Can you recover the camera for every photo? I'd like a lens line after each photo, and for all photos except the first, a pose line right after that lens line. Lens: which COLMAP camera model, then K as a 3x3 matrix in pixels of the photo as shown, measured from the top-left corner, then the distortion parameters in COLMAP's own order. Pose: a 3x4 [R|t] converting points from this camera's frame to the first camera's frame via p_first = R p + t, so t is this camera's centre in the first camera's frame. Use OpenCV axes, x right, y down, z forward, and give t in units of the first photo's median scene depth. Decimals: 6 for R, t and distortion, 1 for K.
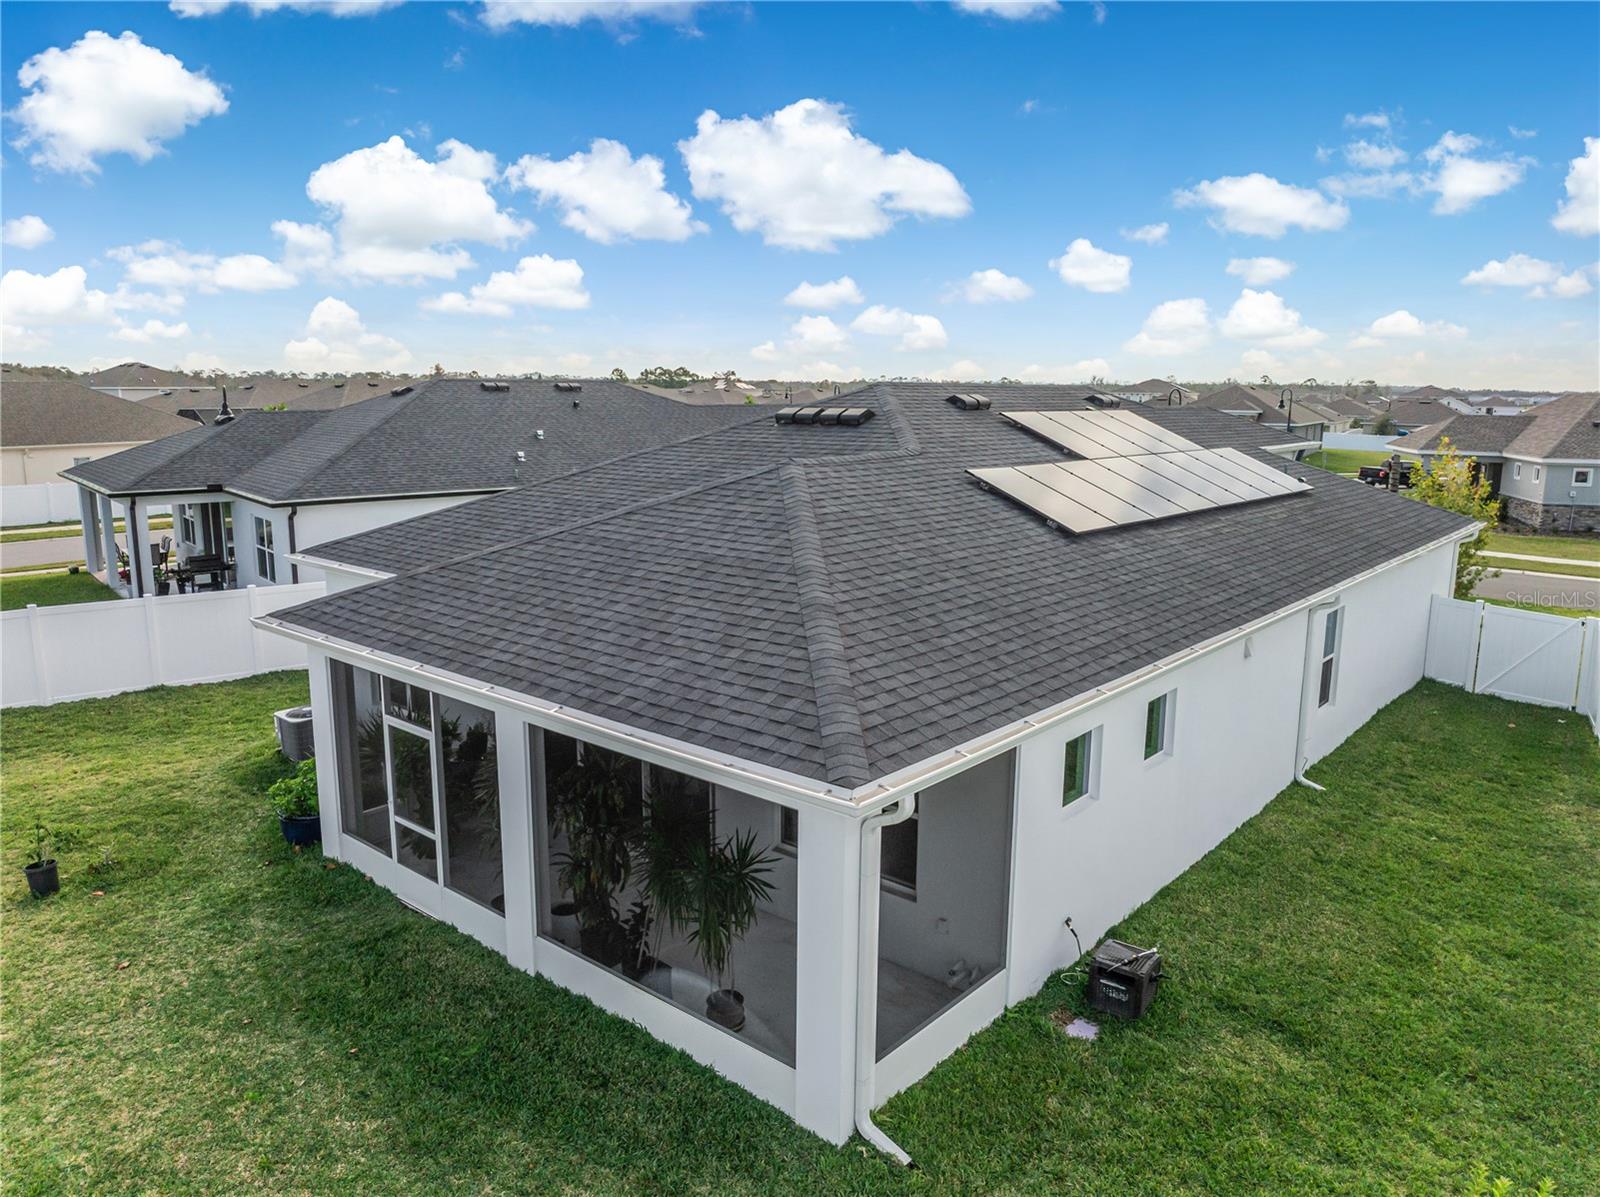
lens RADIAL K [[1121.5, 0, 800.0], [0, 1121.5, 598.5], [0, 0, 1]] dist [-0.027320, -0.003461]
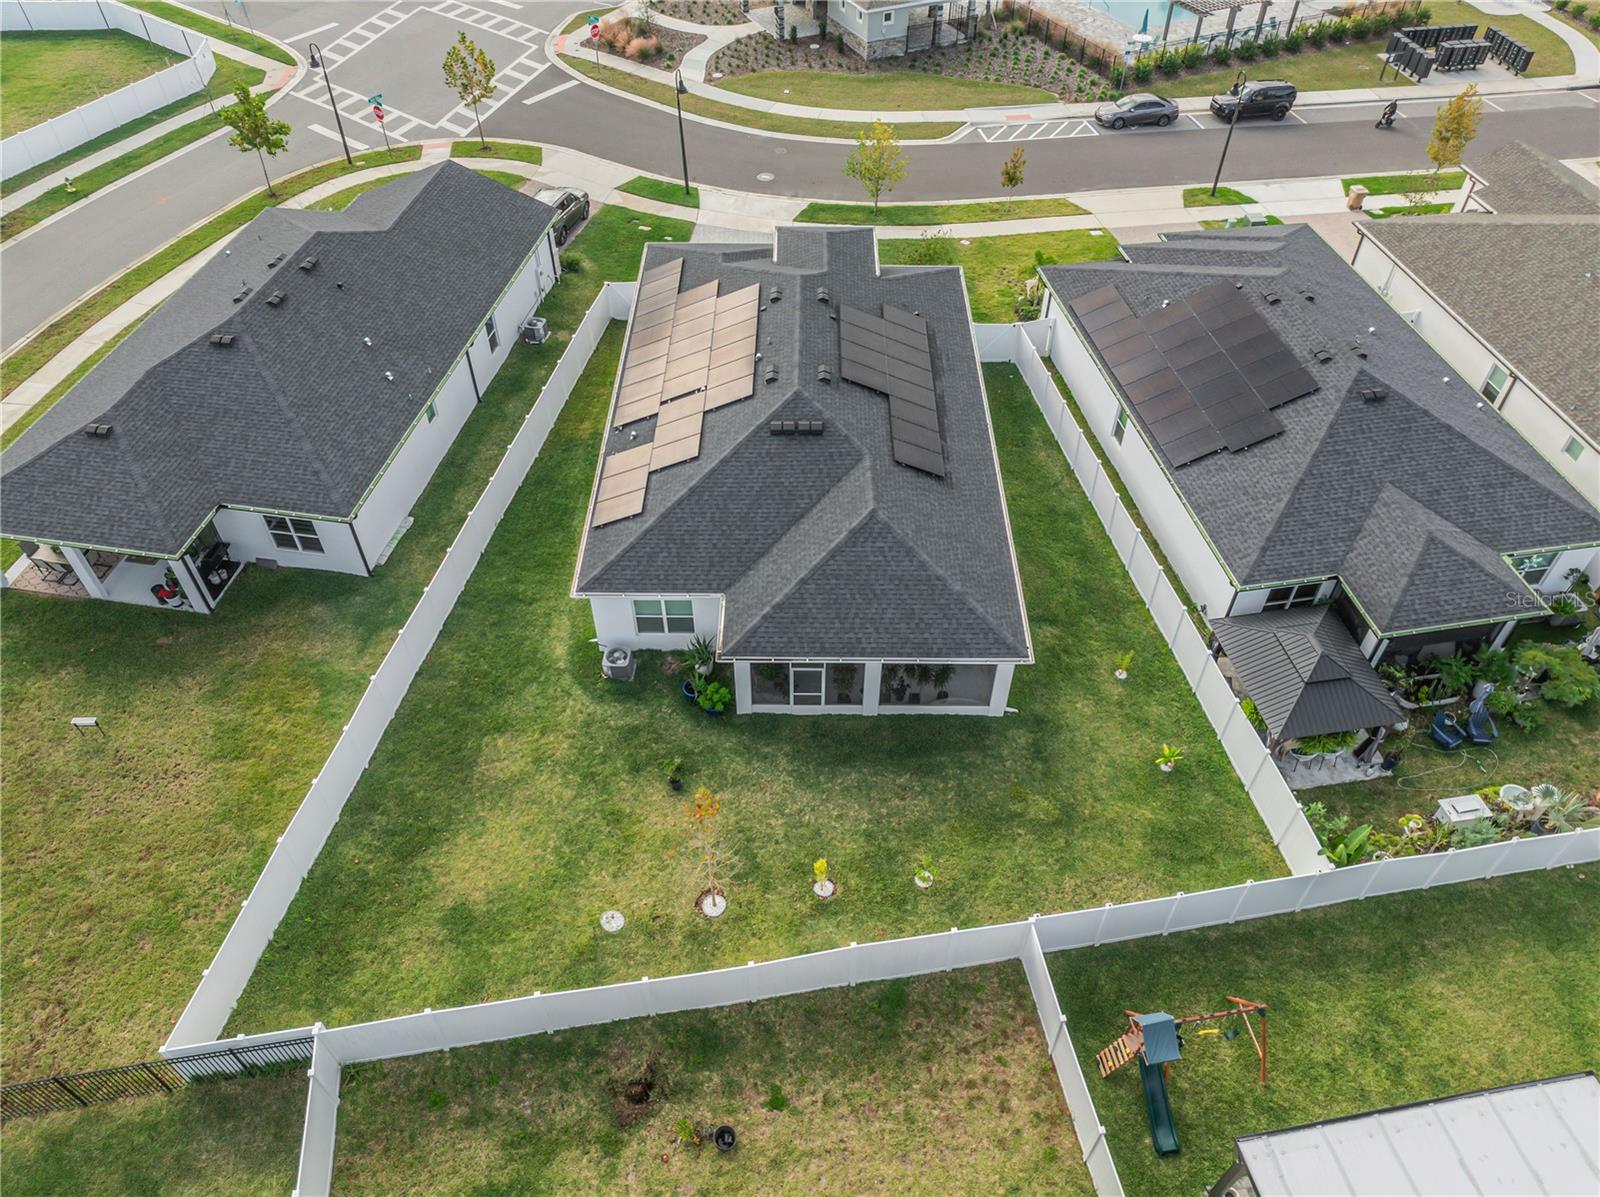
lens RADIAL K [[1123.6, 0, 801.6], [0, 1123.6, 589.9], [0, 0, 1]] dist [-0.018720, -0.003032]
pose [[0.764502, -0.463161, 0.448351, -1.523080], [0.126081, 0.789528, 0.600623, -1.711759], [-0.632171, -0.402650, 0.661992, -0.739719]]
